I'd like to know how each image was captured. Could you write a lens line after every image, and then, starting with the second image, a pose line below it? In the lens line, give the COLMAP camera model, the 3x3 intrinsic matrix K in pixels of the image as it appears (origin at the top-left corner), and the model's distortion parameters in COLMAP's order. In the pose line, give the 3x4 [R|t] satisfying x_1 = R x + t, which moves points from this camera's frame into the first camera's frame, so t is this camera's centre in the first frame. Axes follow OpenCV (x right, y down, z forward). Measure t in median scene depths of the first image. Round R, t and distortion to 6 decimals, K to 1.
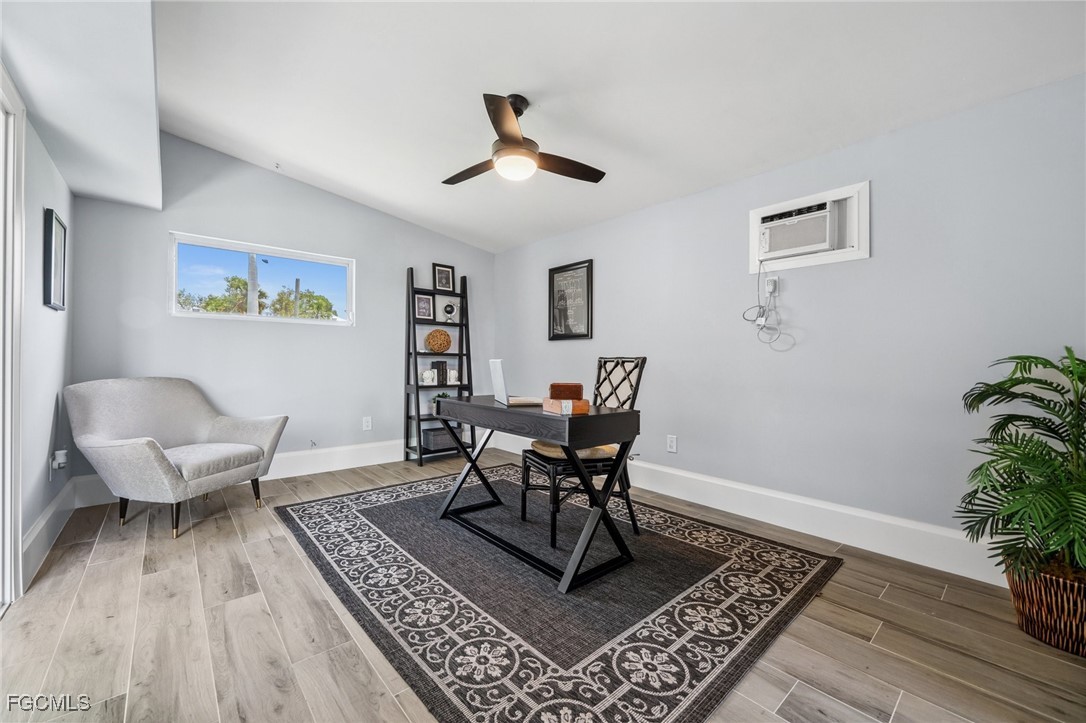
lens RADIAL K [[428.2, 0, 542.4], [0, 428.2, 360.0], [0, 0, 1]] dist [-0.003093, -0.000155]
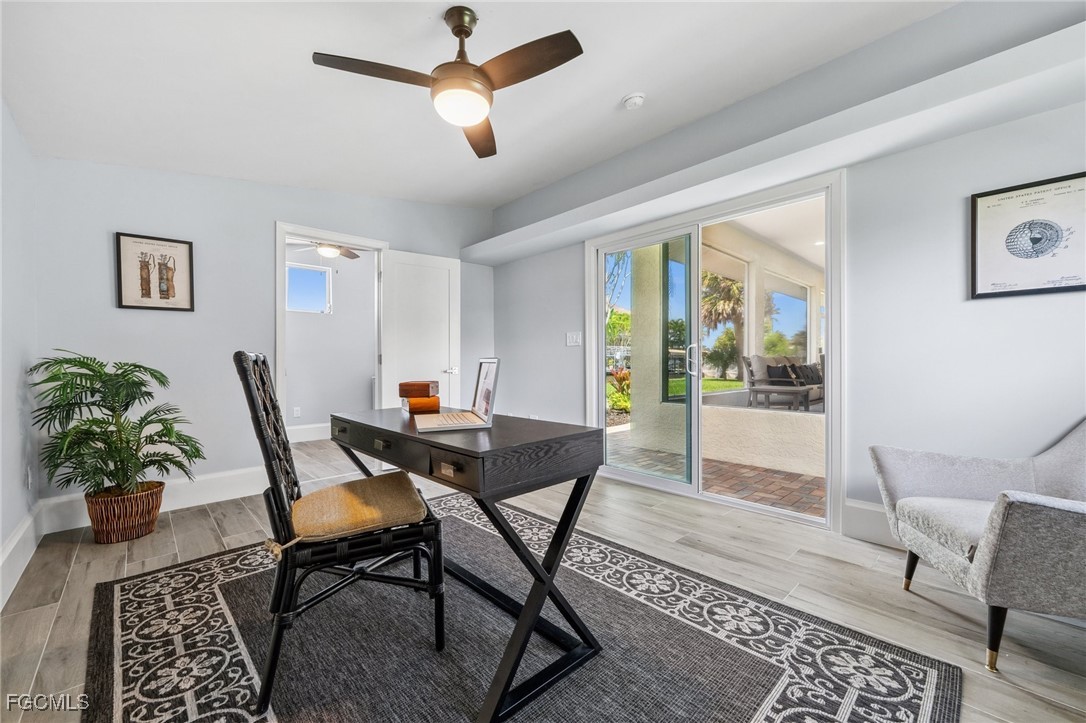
lens RADIAL K [[428.2, 0, 543.8], [0, 428.2, 362.5], [0, 0, 1]] dist [-0.003093, -0.000155]
pose [[-0.999380, -0.000474, -0.035193, -0.187171], [-0.000544, 0.999998, 0.001992, 0.004843], [0.035192, 0.002010, -0.999379, 1.848403]]
